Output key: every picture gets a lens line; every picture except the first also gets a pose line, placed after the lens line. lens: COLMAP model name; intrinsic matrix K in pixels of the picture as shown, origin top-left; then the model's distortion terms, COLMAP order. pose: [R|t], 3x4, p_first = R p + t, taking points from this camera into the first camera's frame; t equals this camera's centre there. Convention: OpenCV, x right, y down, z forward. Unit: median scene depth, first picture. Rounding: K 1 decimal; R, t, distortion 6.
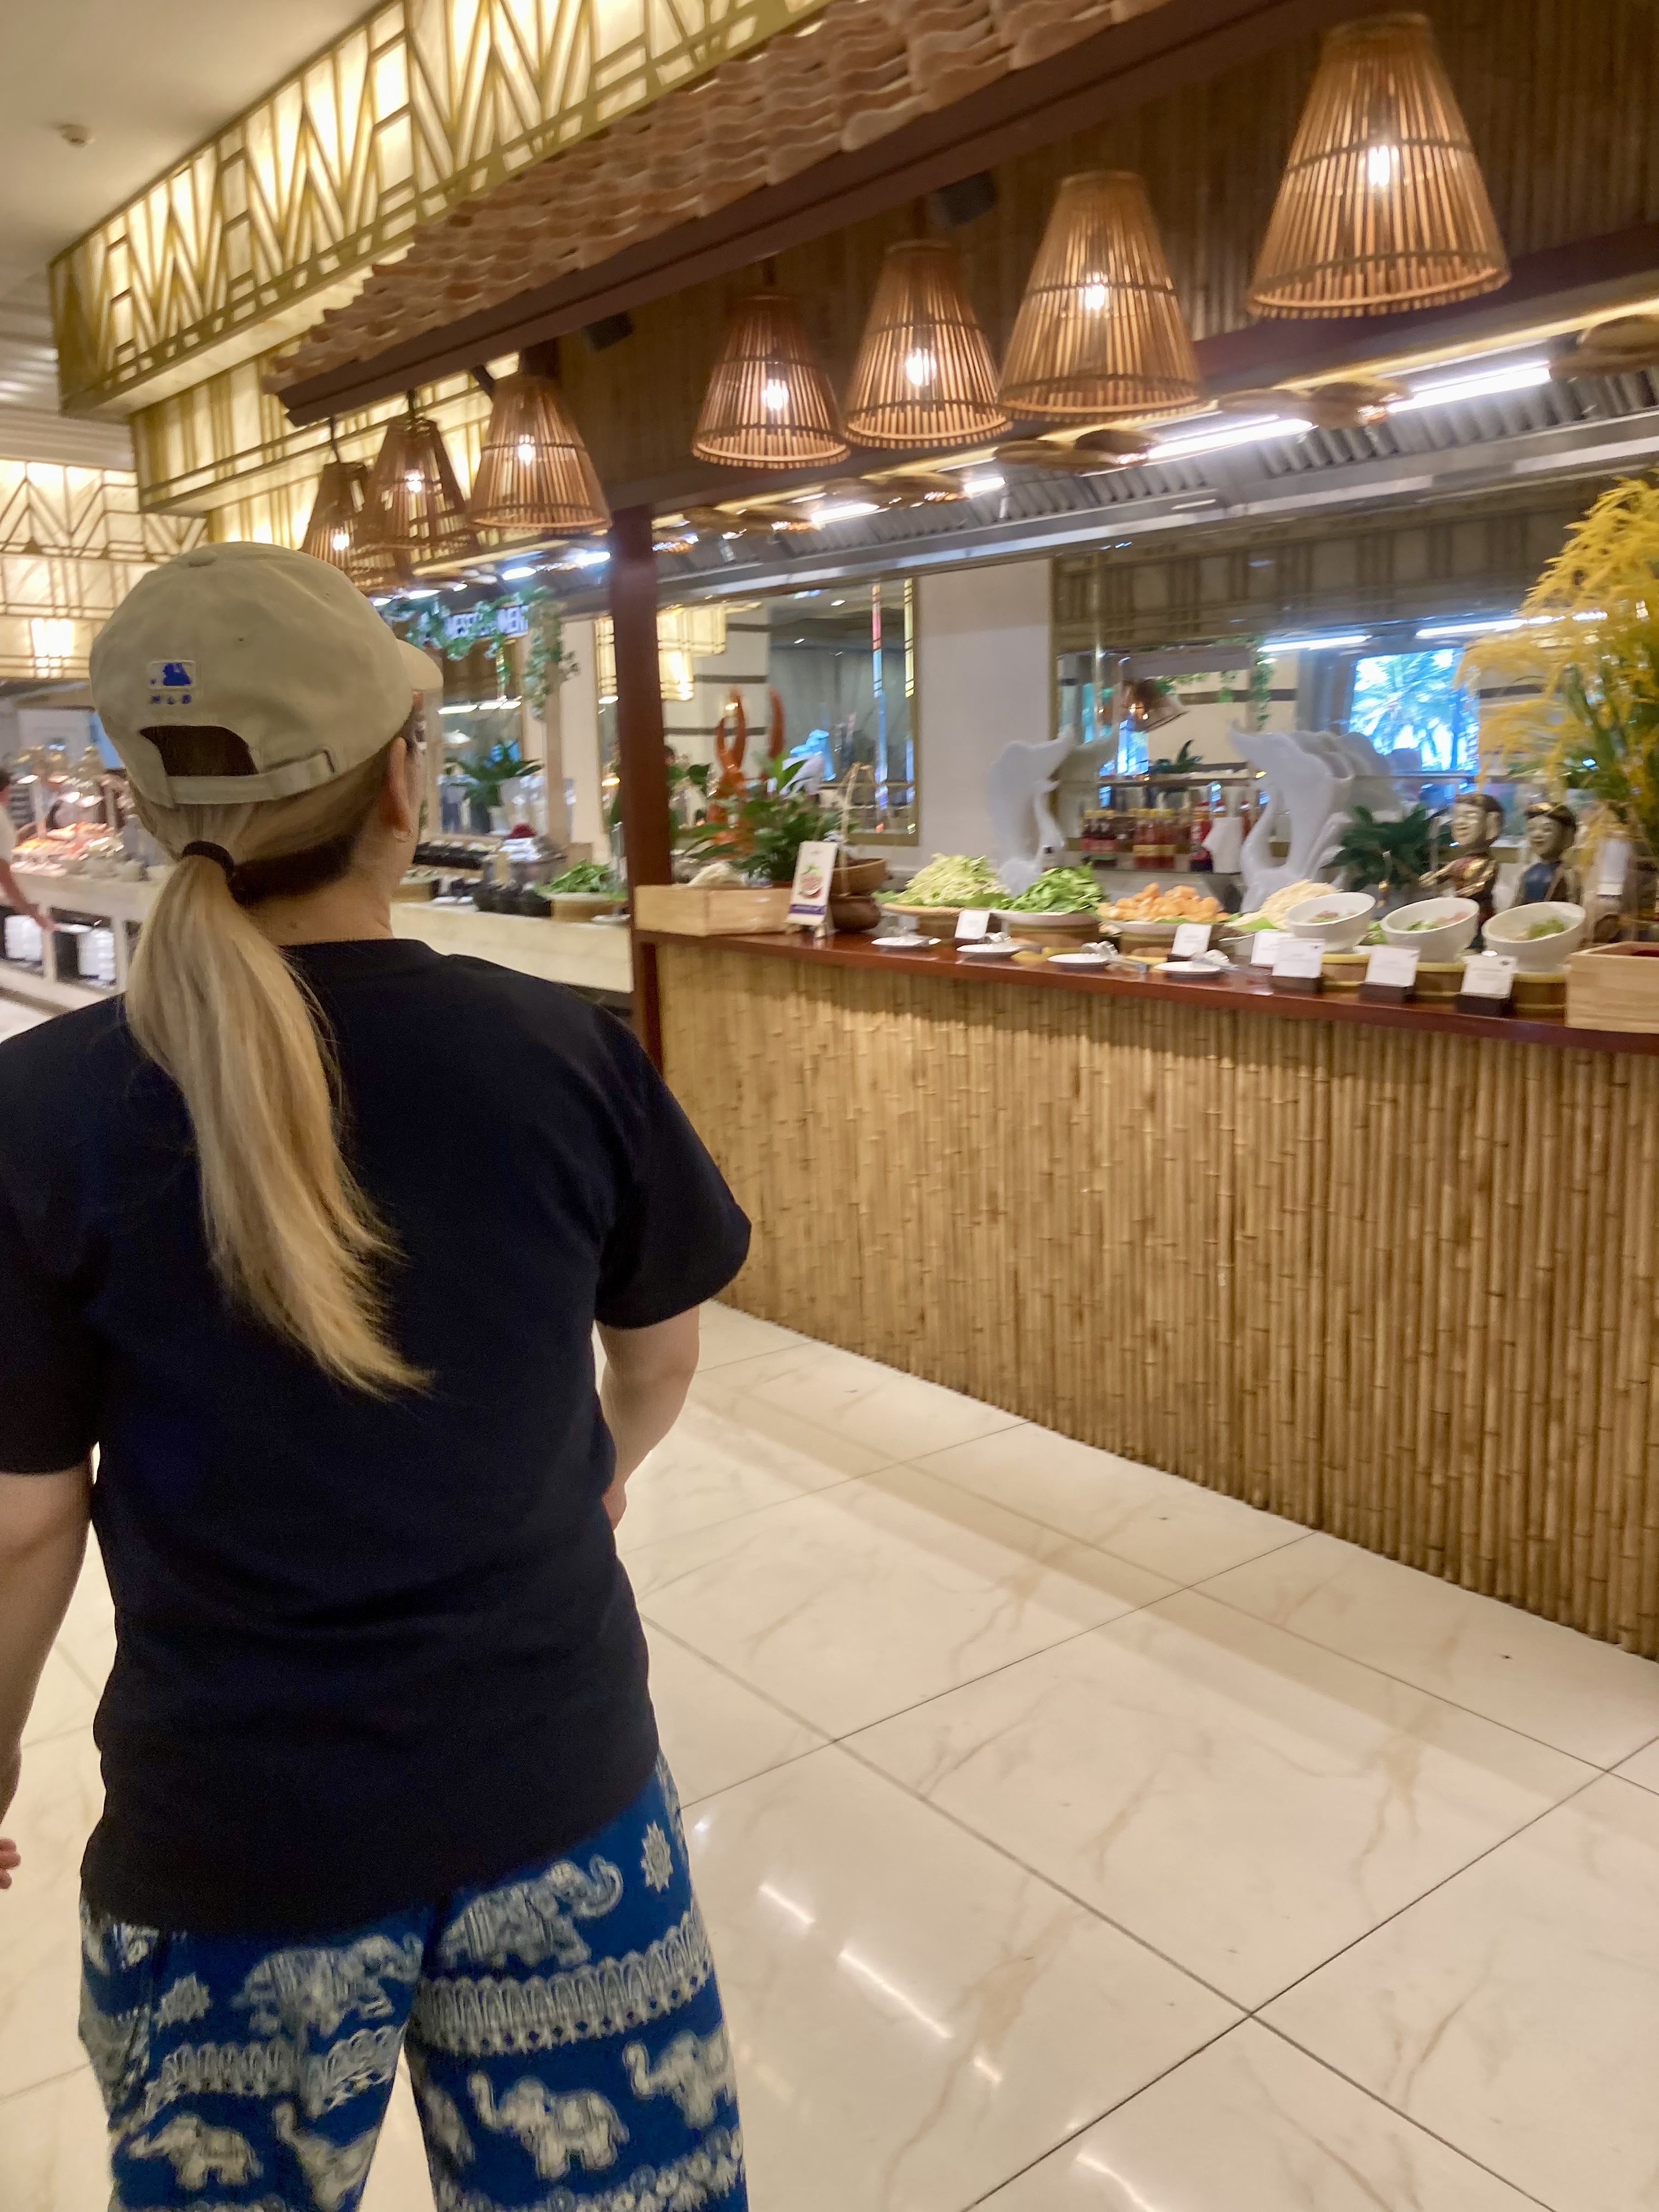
lens RADIAL K [[1811.1, 0, 814.2], [0, 1811.1, 1104.8], [0, 0, 1]] dist [0.000544, 0.029605]
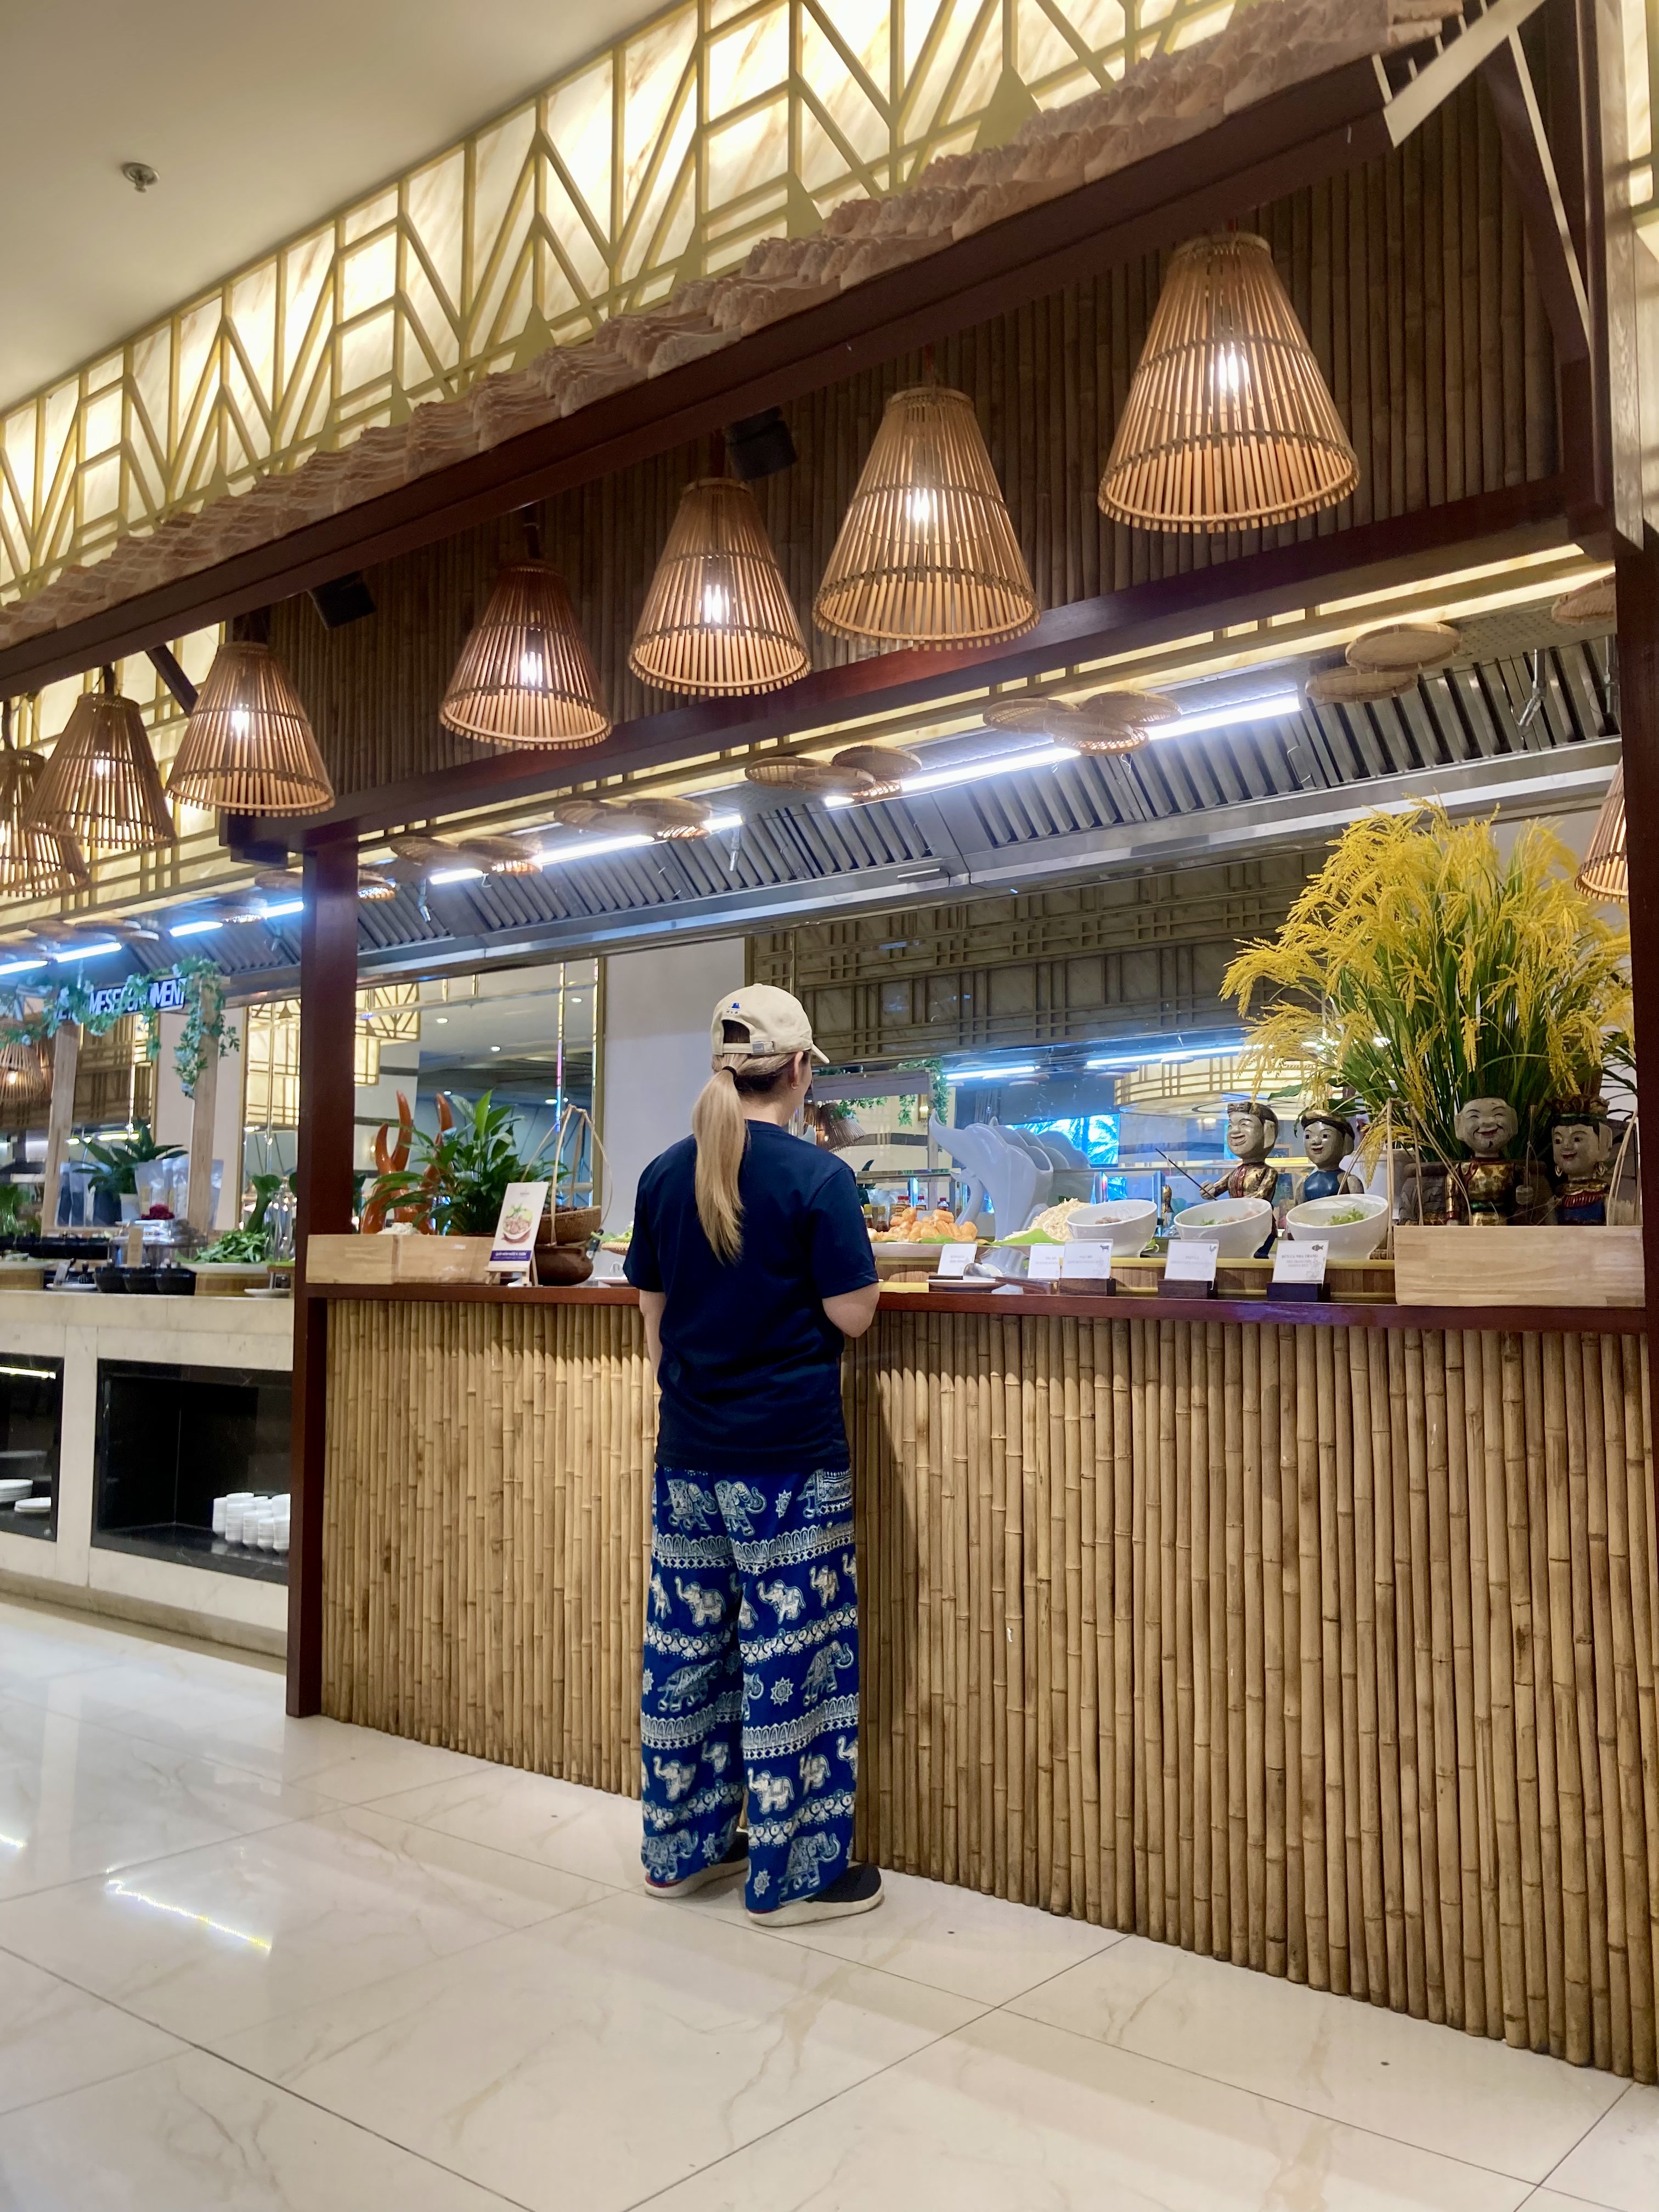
lens RADIAL K [[1811.1, 0, 848.0], [0, 1811.1, 1116.2], [0, 0, 1]] dist [0.000544, 0.029605]
pose [[0.974194, 0.050171, 0.220065, -0.056841], [0.010012, 0.964418, -0.264193, 0.086120], [-0.225489, 0.259578, 0.939028, 0.129619]]
